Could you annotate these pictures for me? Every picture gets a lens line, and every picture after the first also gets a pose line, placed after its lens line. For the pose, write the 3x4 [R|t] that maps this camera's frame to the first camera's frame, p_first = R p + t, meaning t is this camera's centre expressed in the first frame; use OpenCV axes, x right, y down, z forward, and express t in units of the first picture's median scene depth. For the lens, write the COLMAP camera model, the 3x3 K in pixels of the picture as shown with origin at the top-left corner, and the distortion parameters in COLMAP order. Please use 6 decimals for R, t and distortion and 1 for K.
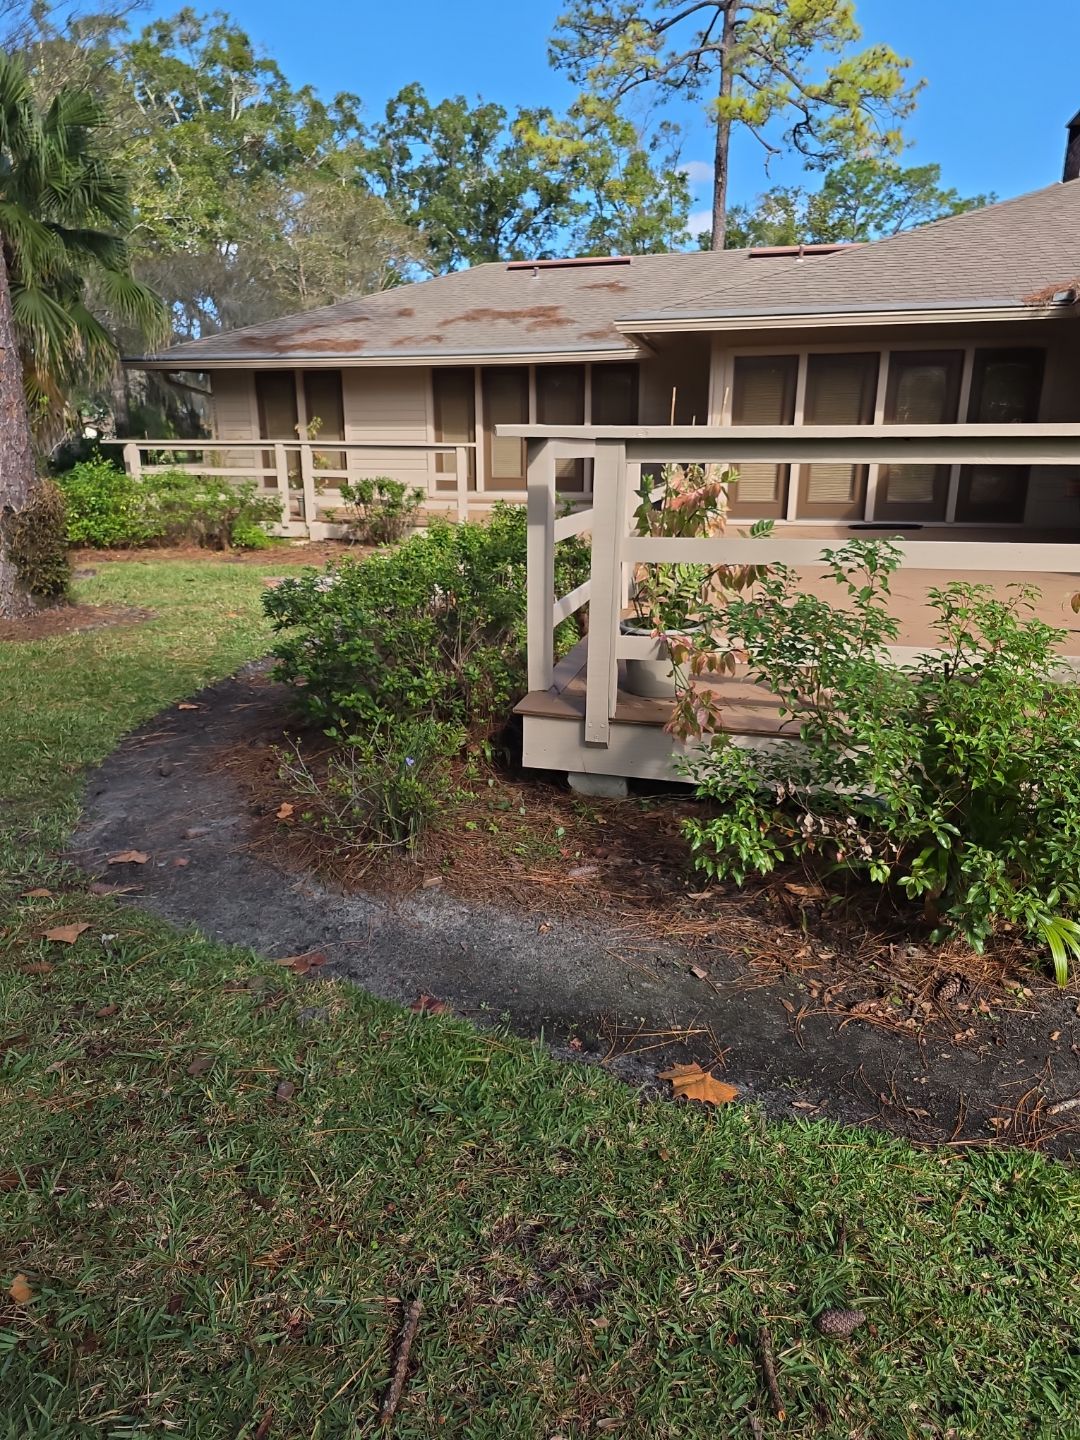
lens RADIAL K [[965.8, 0, 531.1], [0, 965.8, 715.4], [0, 0, 1]] dist [0.065730, -0.041035]
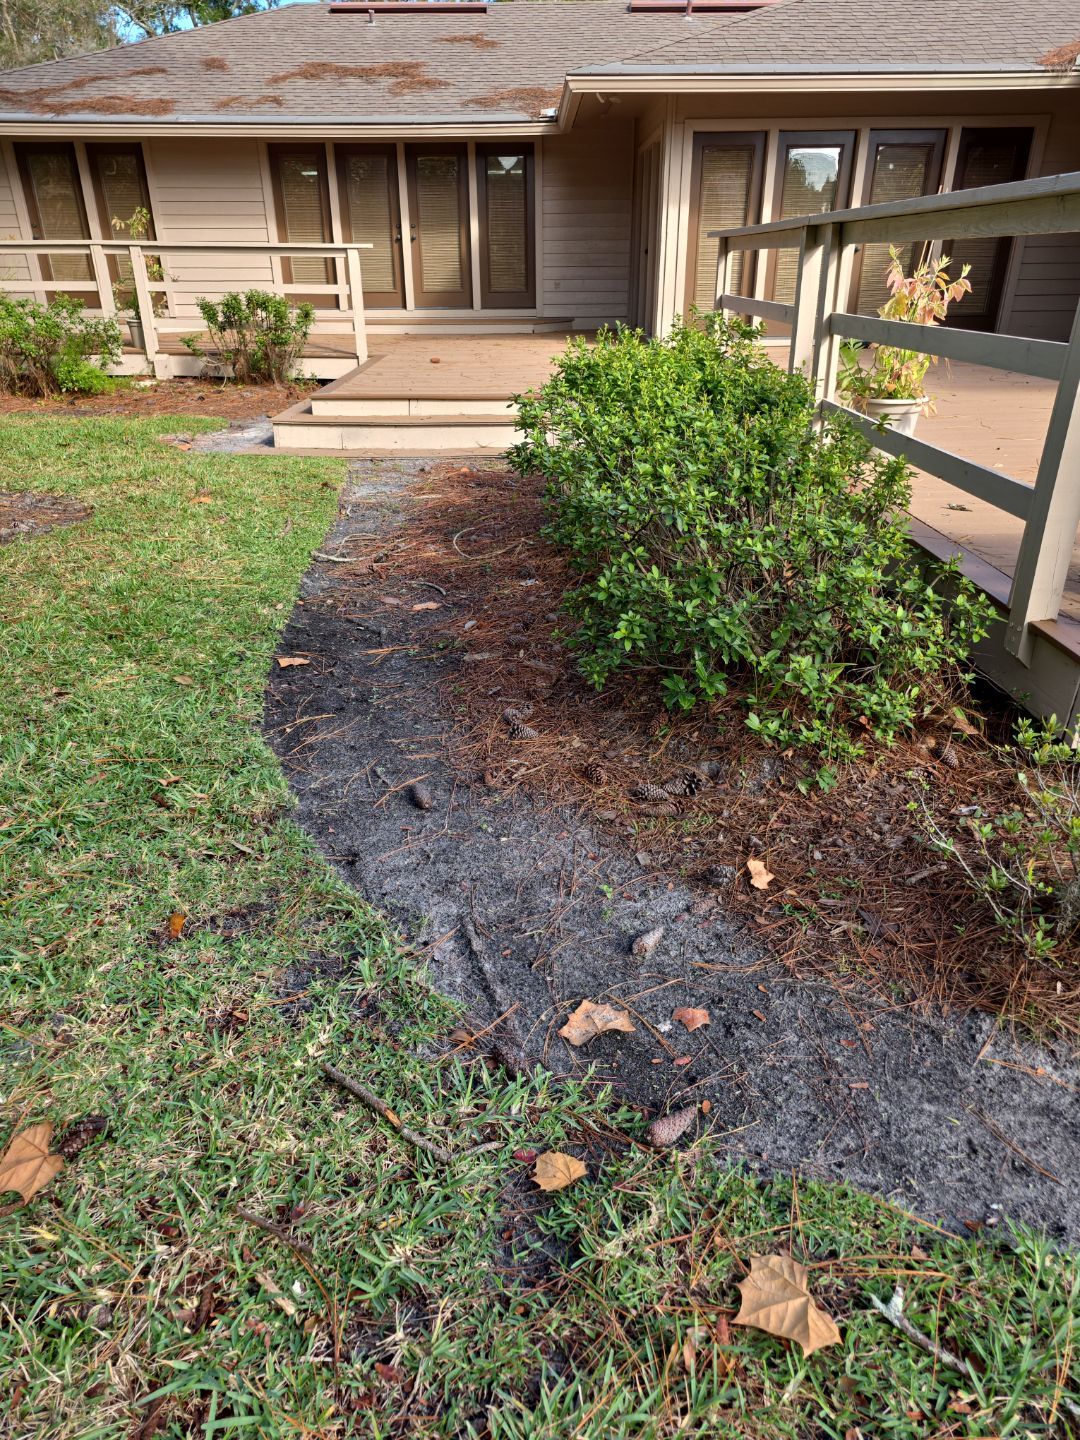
lens RADIAL K [[965.8, 0, 531.1], [0, 965.8, 715.4], [0, 0, 1]] dist [0.065730, -0.041035]
pose [[0.966386, -0.112948, 0.230954, -0.149241], [0.073502, 0.982212, 0.172794, -0.031270], [-0.246363, -0.150010, 0.957498, 0.141804]]
